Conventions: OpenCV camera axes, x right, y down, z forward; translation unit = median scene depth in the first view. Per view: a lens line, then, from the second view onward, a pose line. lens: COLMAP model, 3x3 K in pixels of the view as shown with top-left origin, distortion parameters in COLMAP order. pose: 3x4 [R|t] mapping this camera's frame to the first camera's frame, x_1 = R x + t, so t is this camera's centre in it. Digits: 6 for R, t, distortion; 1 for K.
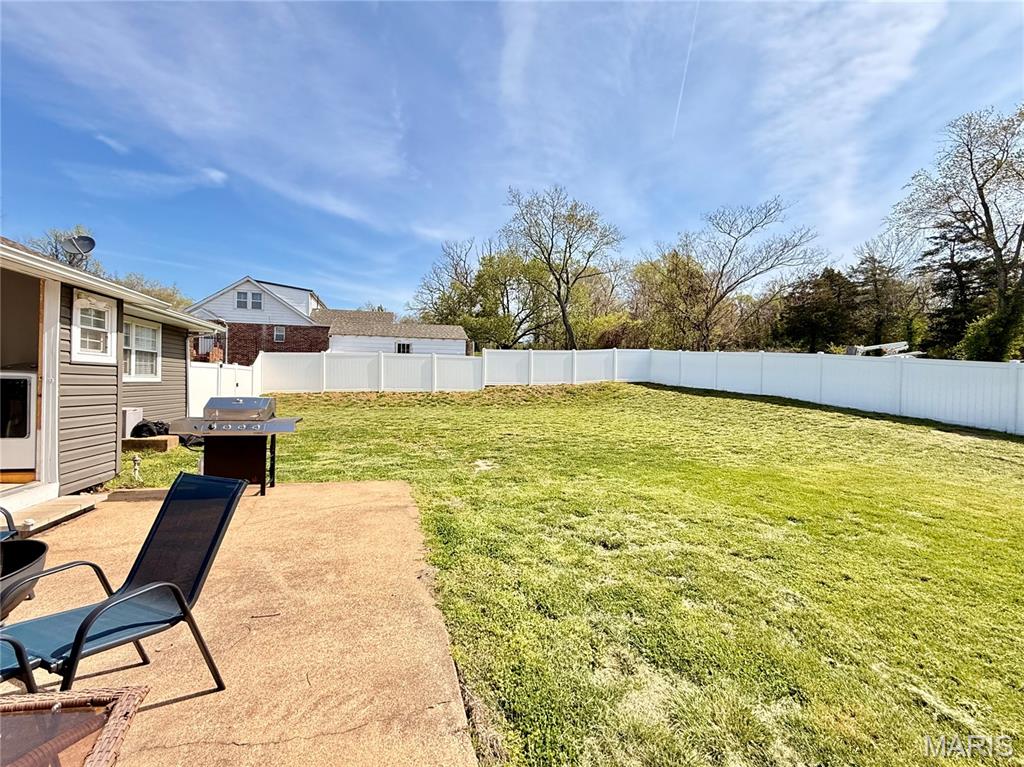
lens RADIAL K [[429.5, 0, 502.5], [0, 429.5, 380.3], [0, 0, 1]] dist [-0.004150, -0.000363]
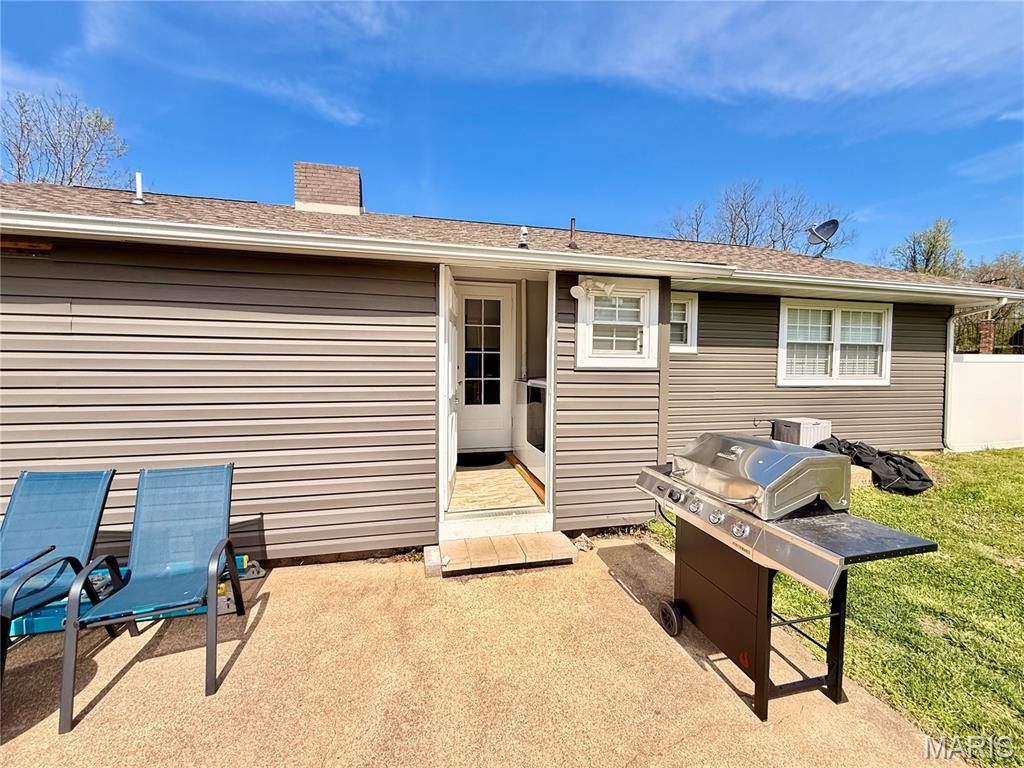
lens RADIAL K [[407.9, 0, 513.4], [0, 407.9, 384.7], [0, 0, 1]] dist [-0.000884, 0.000368]
pose [[-0.021902, 0.026419, -0.999411, -0.207877], [-0.003034, 0.999644, 0.026492, -0.027296], [0.999756, 0.003612, -0.021814, 0.778261]]
